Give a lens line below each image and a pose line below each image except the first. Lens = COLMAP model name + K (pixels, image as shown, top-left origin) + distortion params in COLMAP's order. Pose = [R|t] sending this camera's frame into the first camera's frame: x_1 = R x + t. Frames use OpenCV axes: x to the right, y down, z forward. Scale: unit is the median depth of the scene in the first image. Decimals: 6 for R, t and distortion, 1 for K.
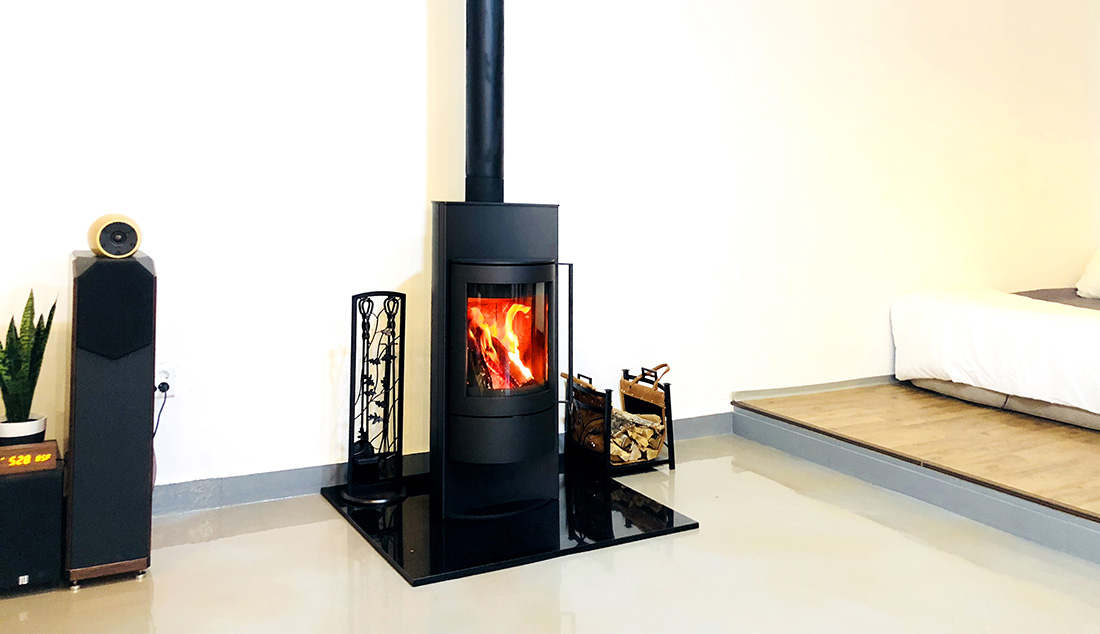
lens RADIAL K [[854.6, 0, 549.7], [0, 854.6, 186.3], [0, 0, 1]] dist [0.029140, -0.003878]
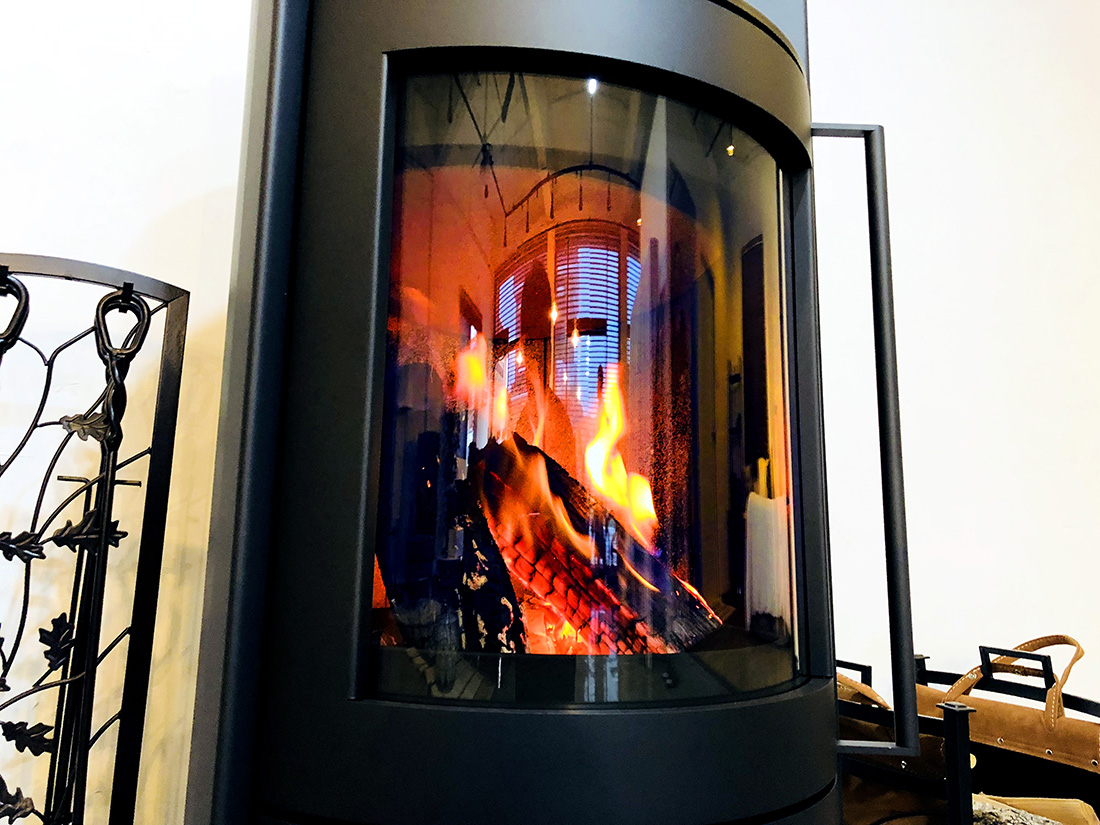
lens RADIAL K [[878.7, 0, 549.7], [0, 878.7, 382.0], [0, 0, 1]] dist [0.003658, 0.001652]
pose [[0.998728, 0.007529, -0.049864, -0.048444], [-0.014506, 0.989895, -0.141060, 0.189120], [0.048298, 0.141604, 0.988744, 0.753310]]
